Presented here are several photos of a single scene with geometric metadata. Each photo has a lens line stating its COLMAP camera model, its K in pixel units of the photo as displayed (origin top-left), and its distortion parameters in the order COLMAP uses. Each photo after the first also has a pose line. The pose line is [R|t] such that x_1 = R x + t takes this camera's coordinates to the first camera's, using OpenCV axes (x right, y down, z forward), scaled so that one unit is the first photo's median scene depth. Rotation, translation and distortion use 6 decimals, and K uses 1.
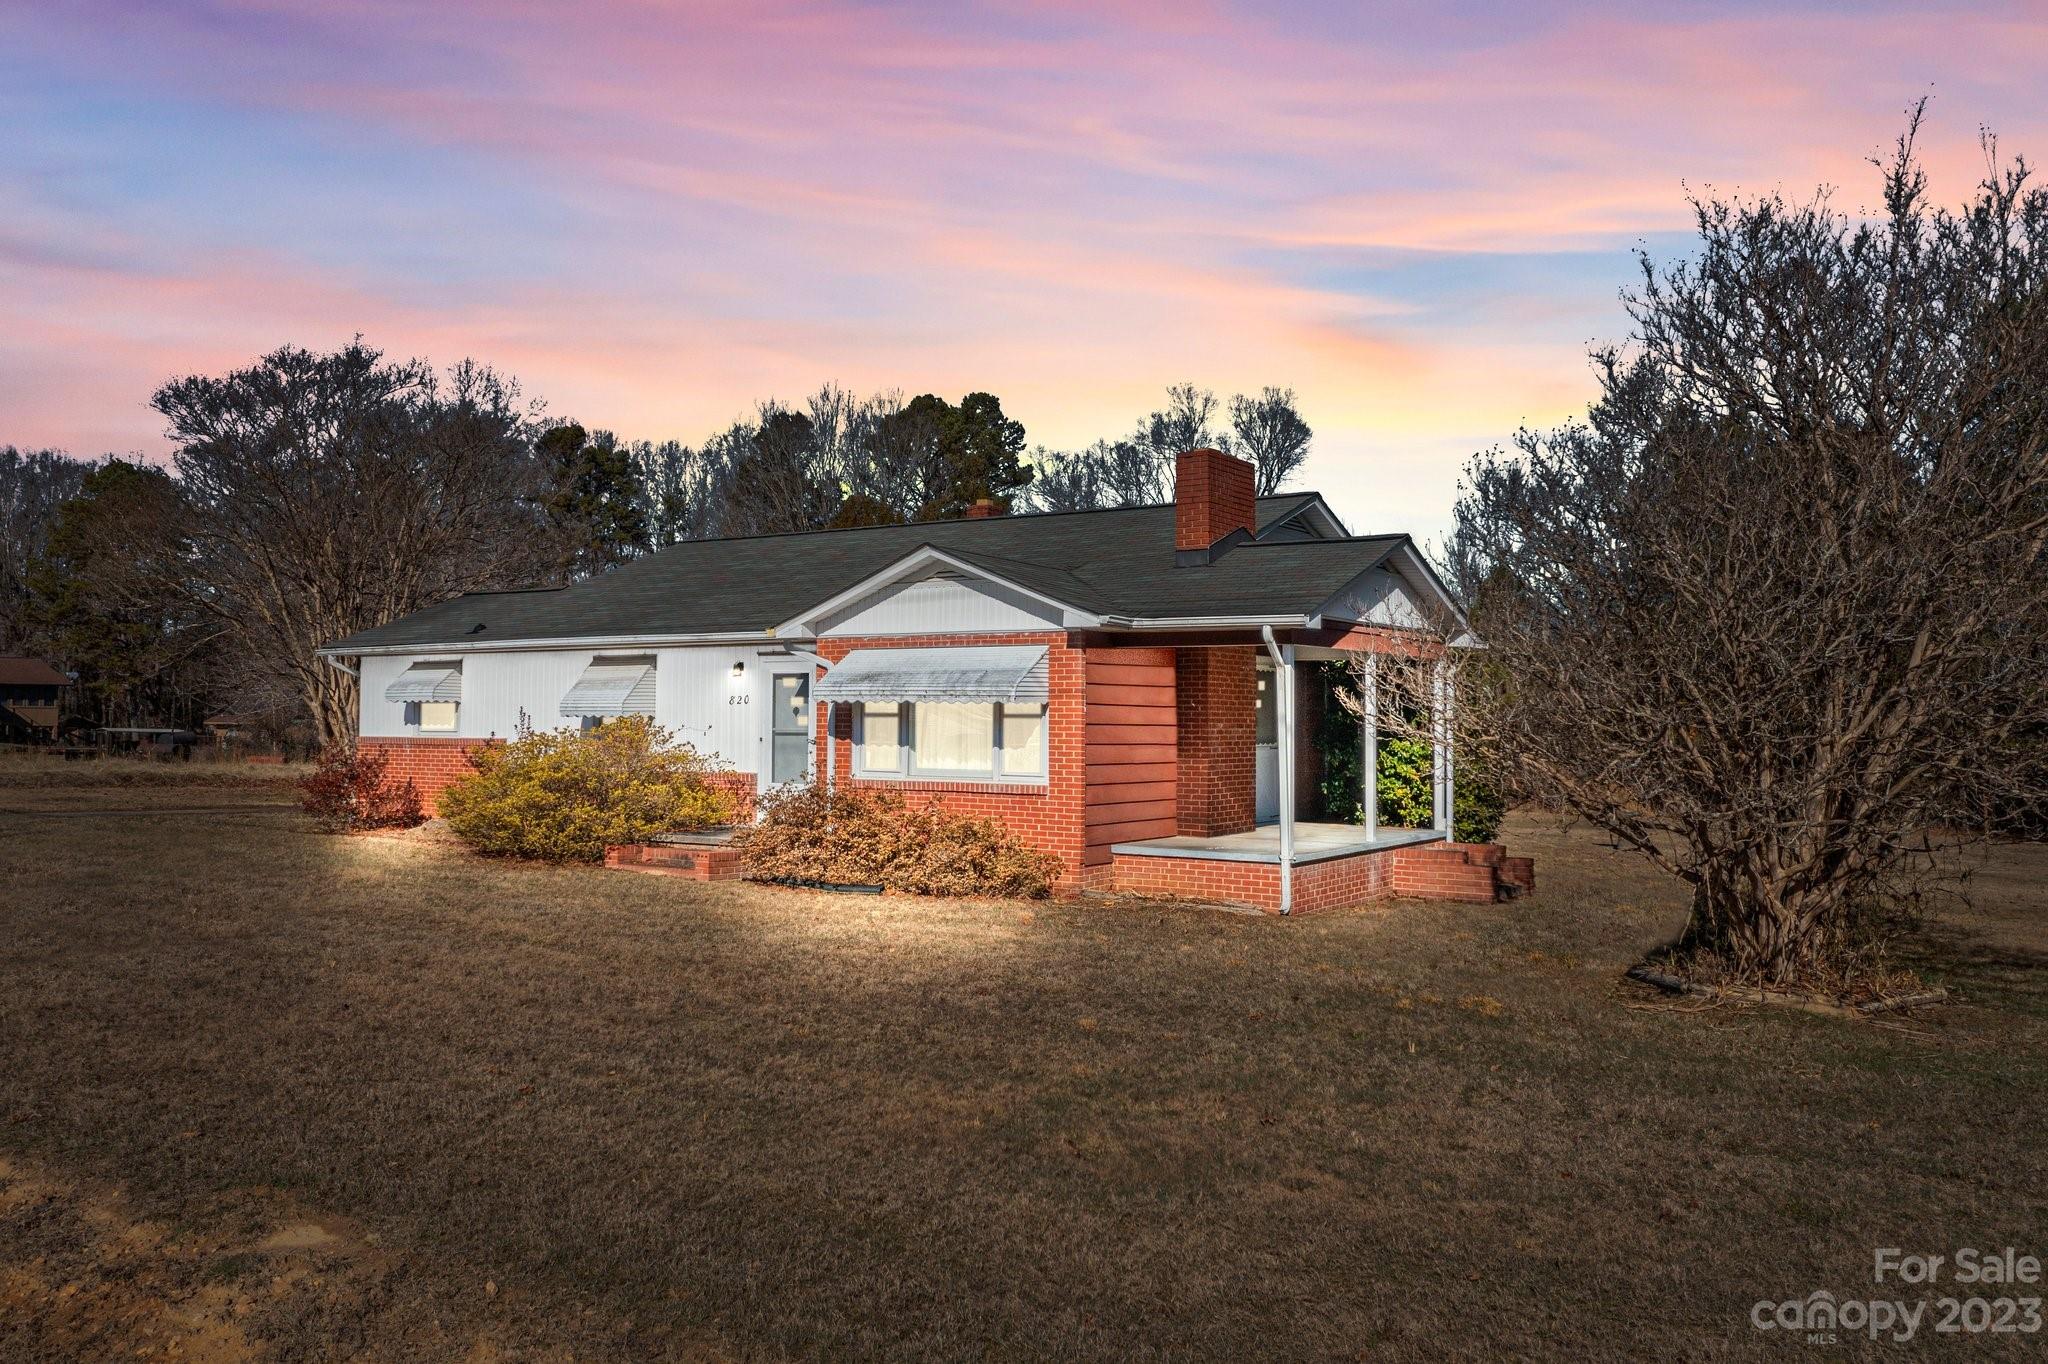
lens RADIAL K [[1642.3, 0, 1024.0], [0, 1642.3, 682.0], [0, 0, 1]] dist [-0.005479, 0.000367]
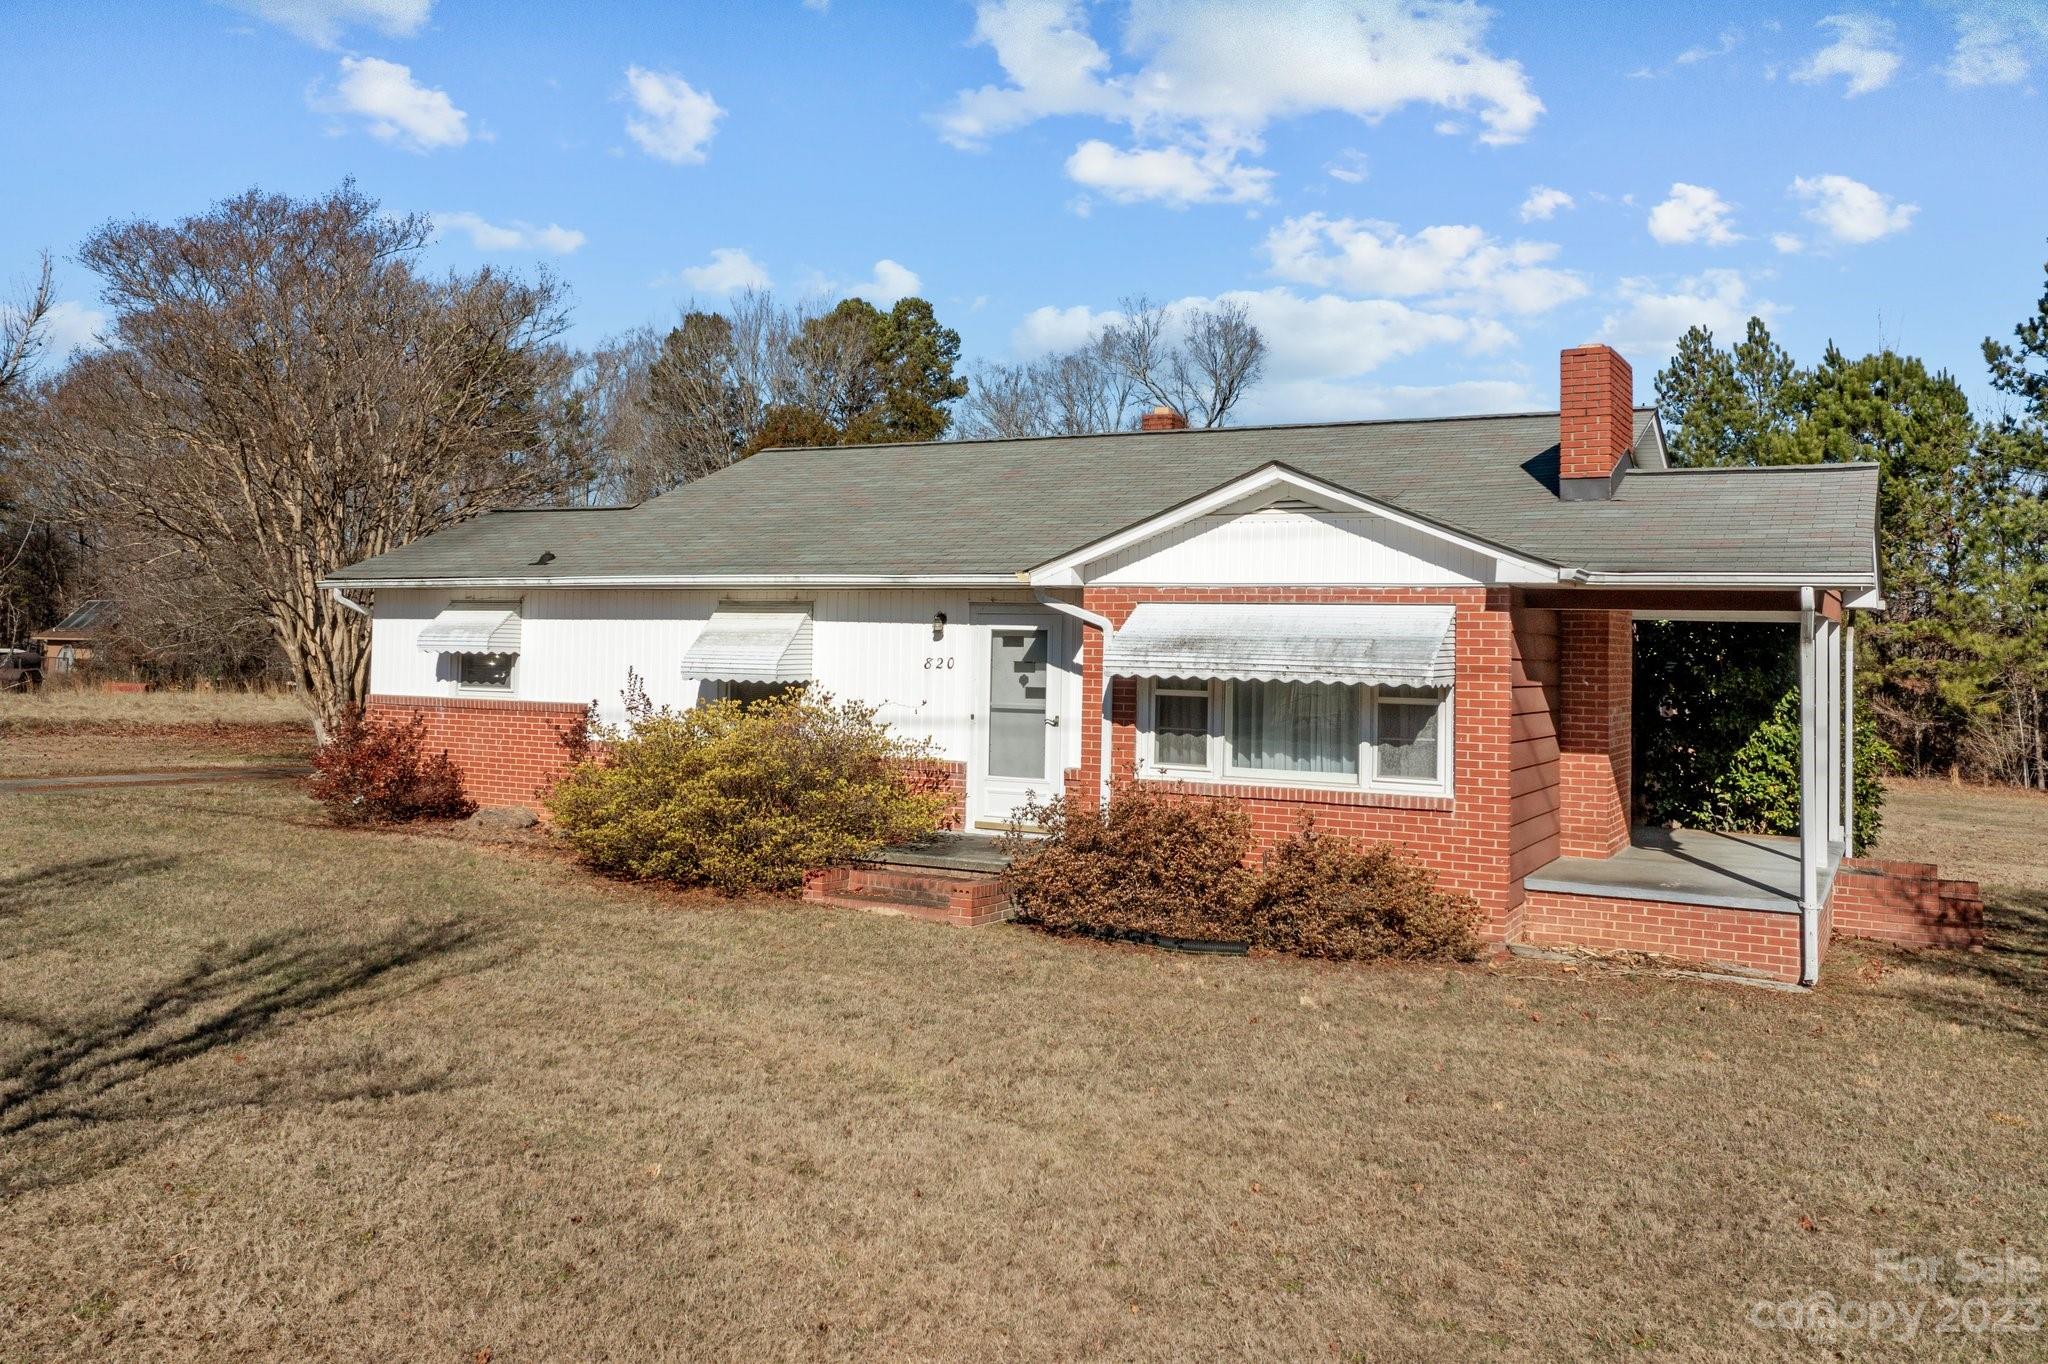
lens RADIAL K [[1666.0, 0, 1023.3], [0, 1666.0, 602.9], [0, 0, 1]] dist [-0.004648, 0.001888]
pose [[0.996314, 0.015182, 0.084427, -0.157484], [-0.015243, 0.999884, 0.000072, -0.013707], [-0.084416, -0.001359, 0.996430, 0.186015]]
